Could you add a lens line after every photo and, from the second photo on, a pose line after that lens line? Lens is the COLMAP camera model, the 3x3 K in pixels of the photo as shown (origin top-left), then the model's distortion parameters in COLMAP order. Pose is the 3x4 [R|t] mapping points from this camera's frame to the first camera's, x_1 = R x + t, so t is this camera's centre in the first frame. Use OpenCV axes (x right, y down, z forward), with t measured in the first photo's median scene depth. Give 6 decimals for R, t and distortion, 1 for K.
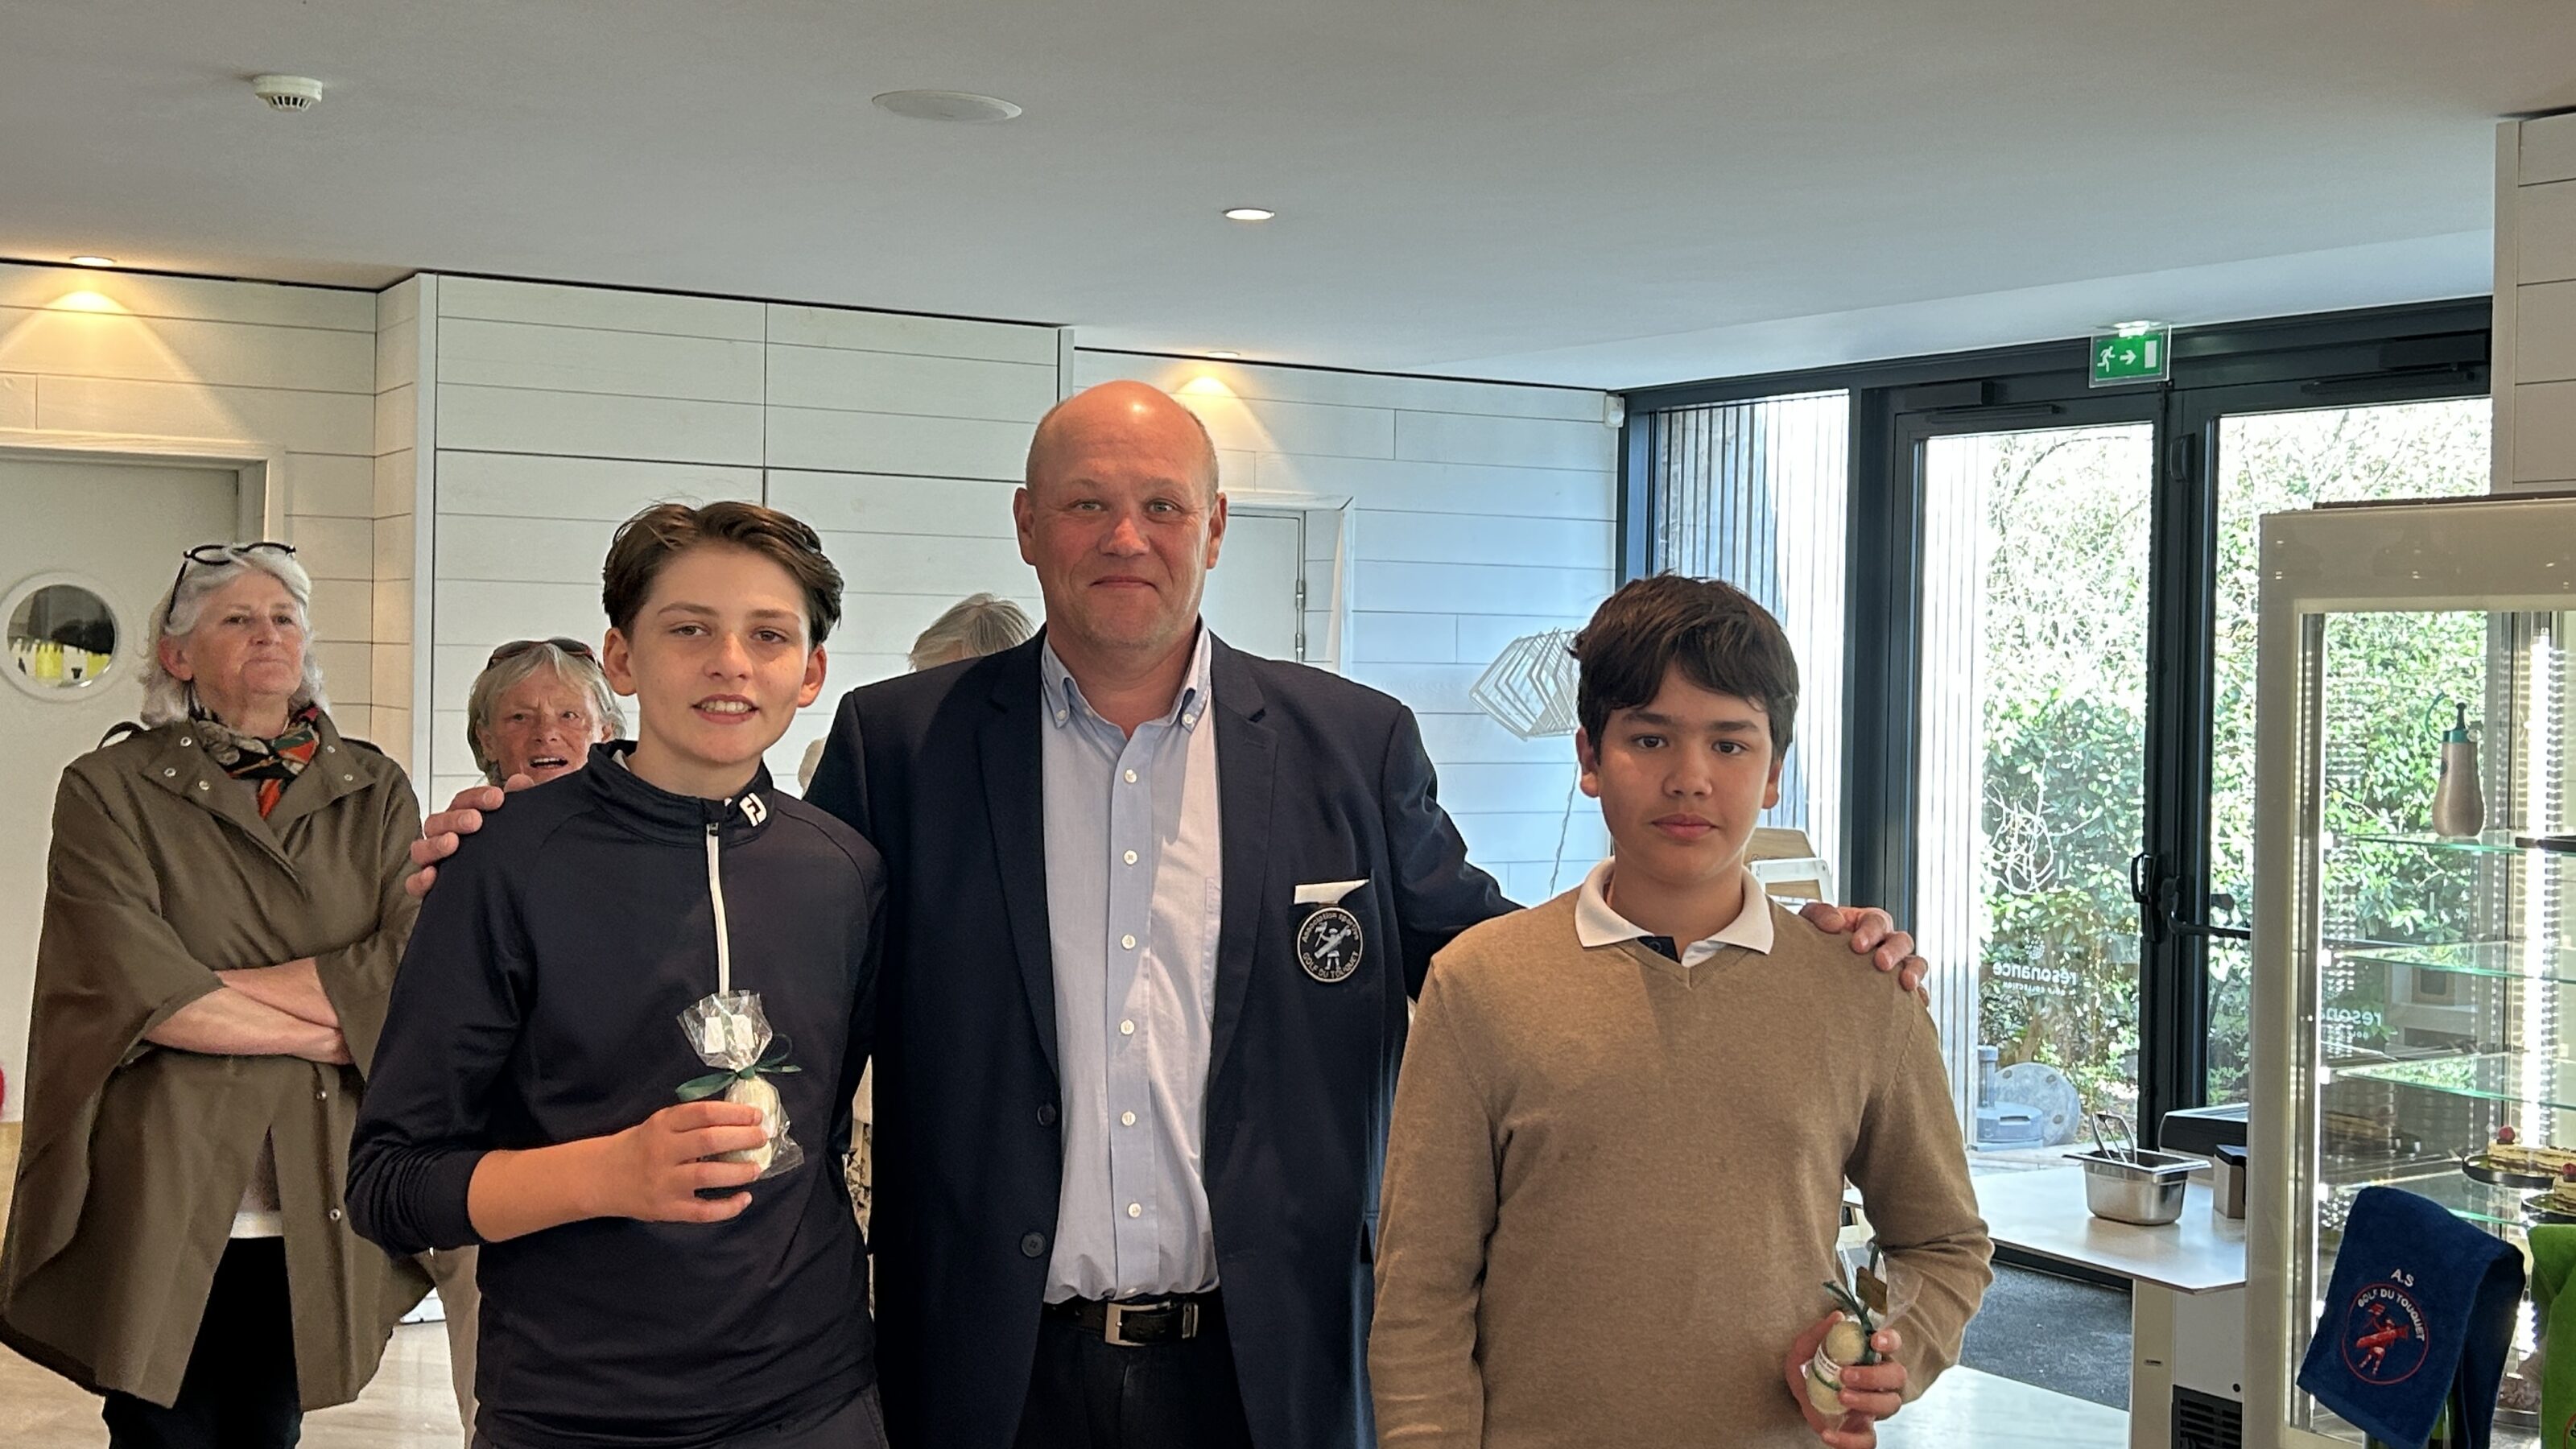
lens RADIAL K [[2837.7, 0, 1288.0], [0, 2837.7, 724.5], [0, 0, 1]] dist [0.172248, -0.502665]
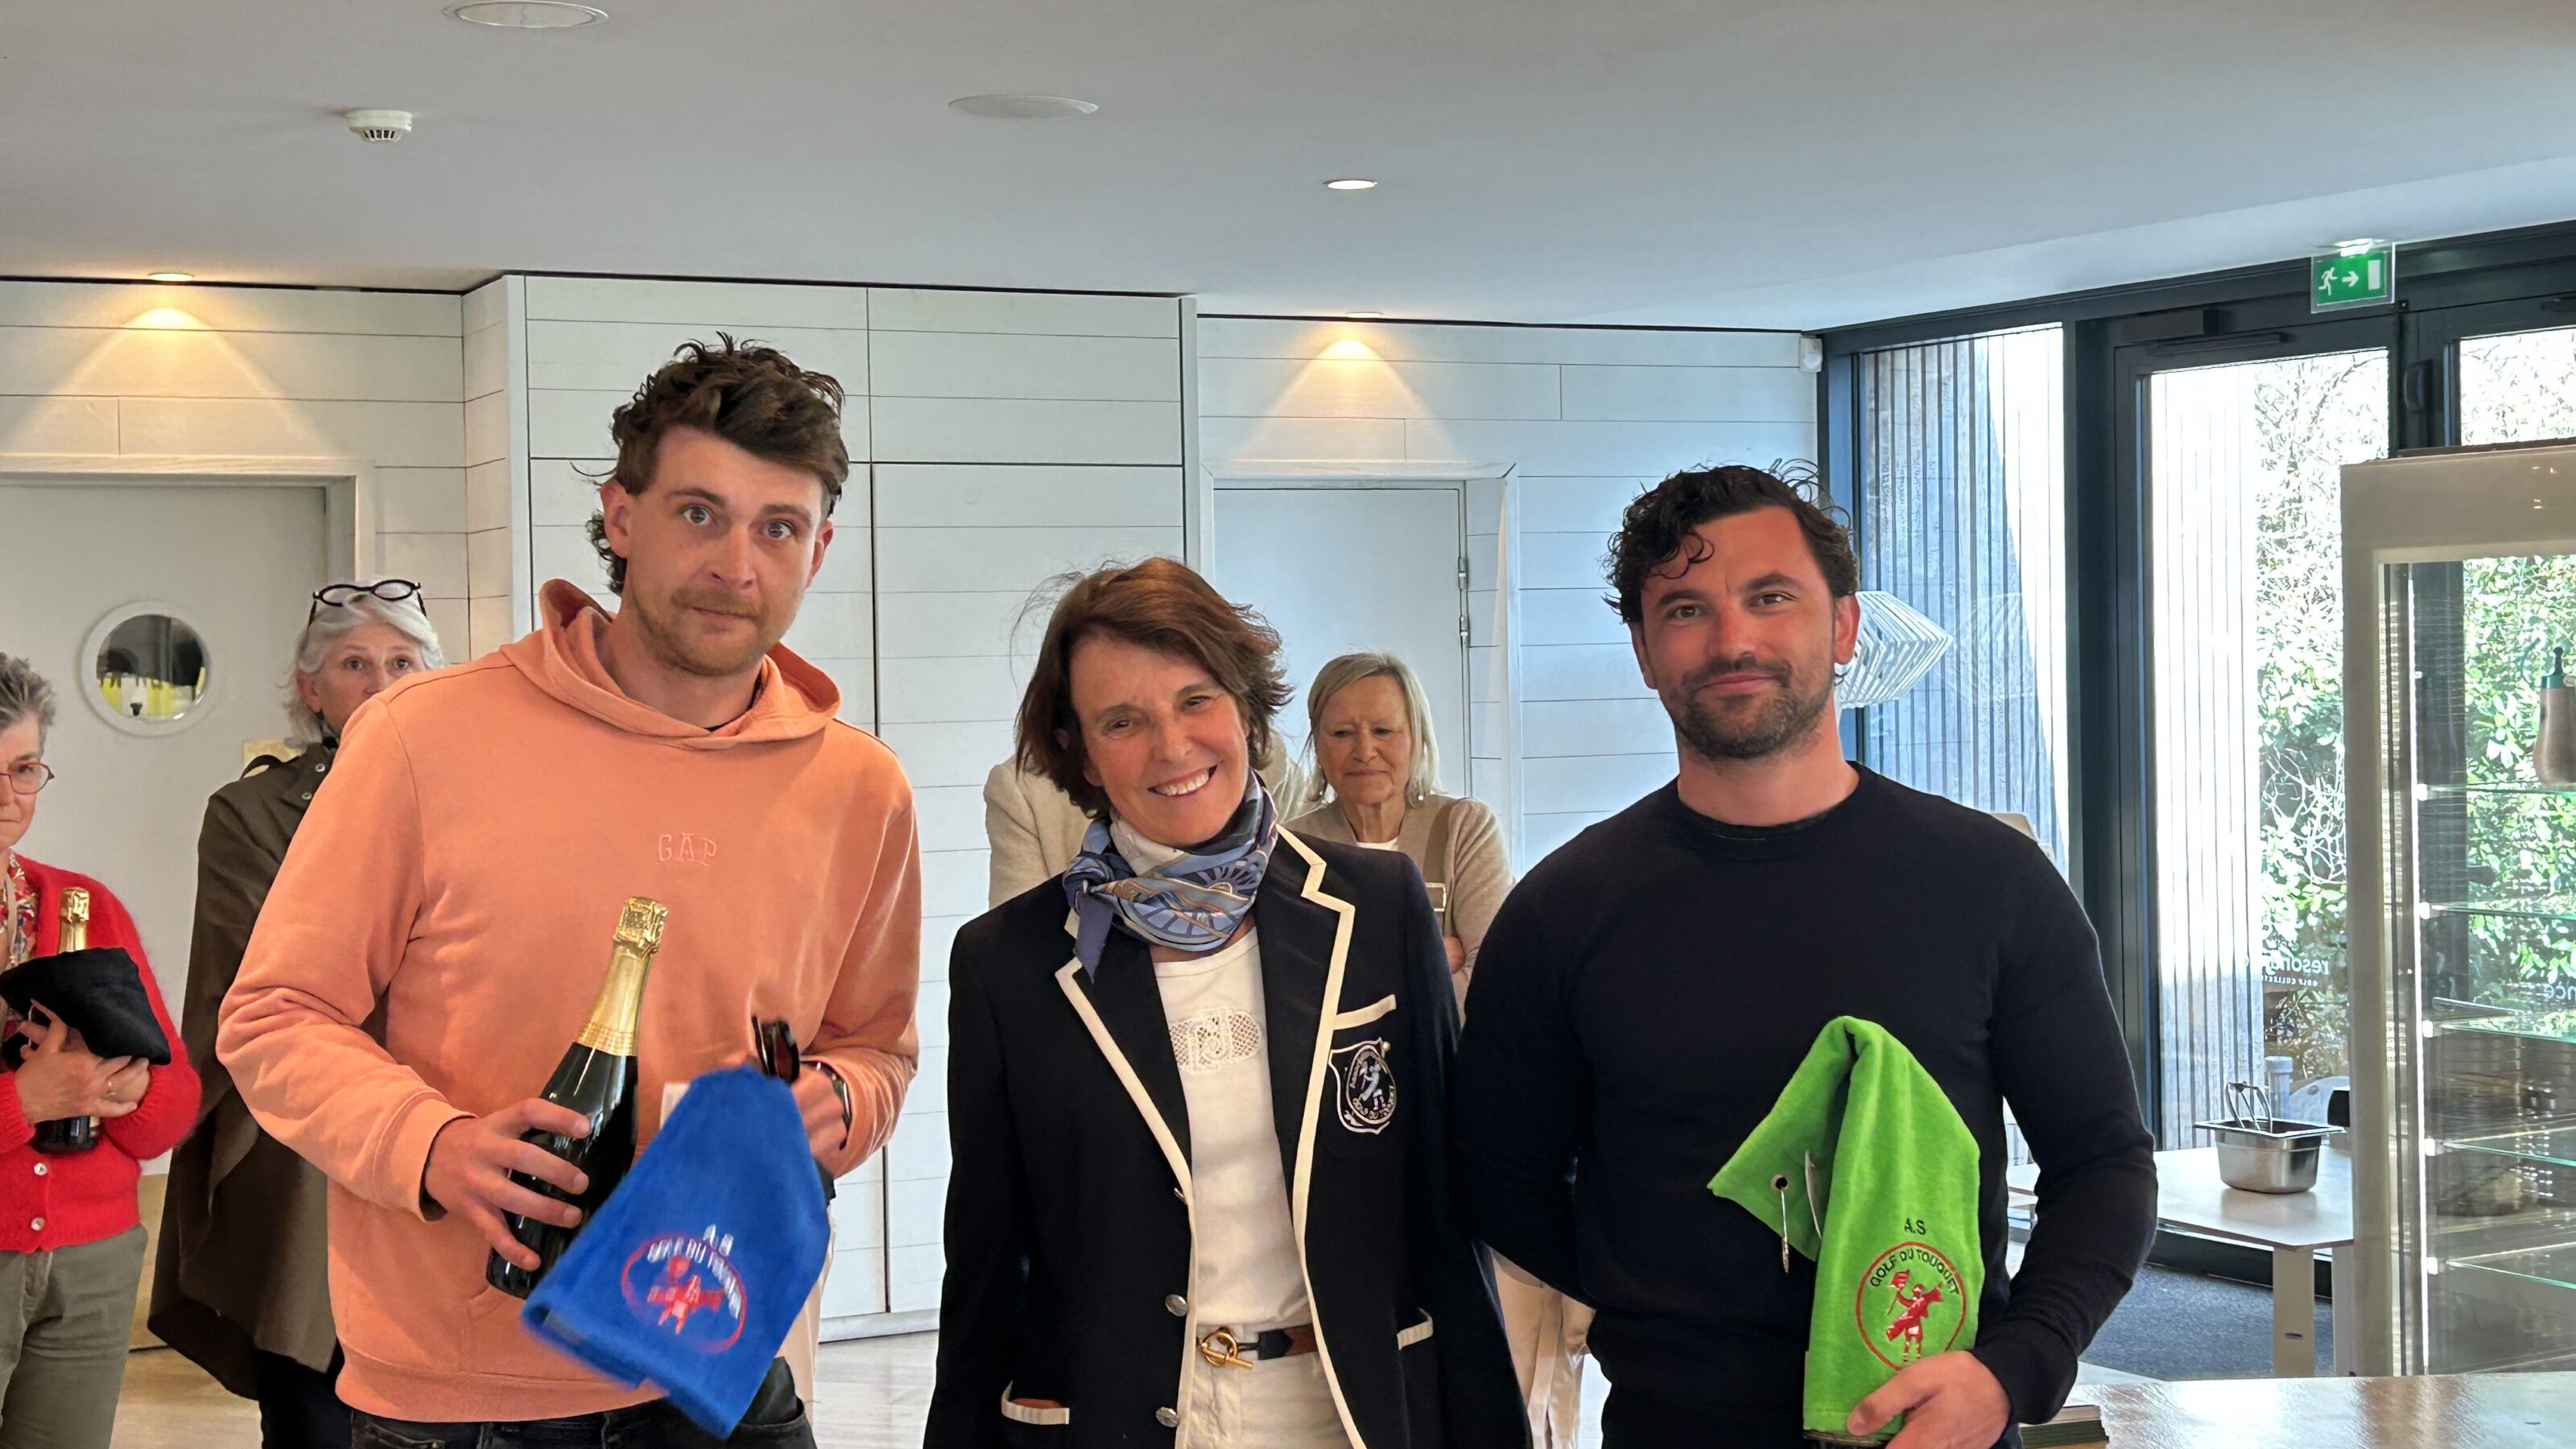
lens RADIAL K [[3493.5, 0, 1288.0], [0, 3493.5, 724.5], [0, 0, 1]] dist [0.084507, -0.035486]
pose [[0.996581, -0.035046, -0.074825, 0.035697], [0.034971, 0.999386, -0.002322, 0.003585], [0.074860, -0.000303, 0.997194, -0.132719]]
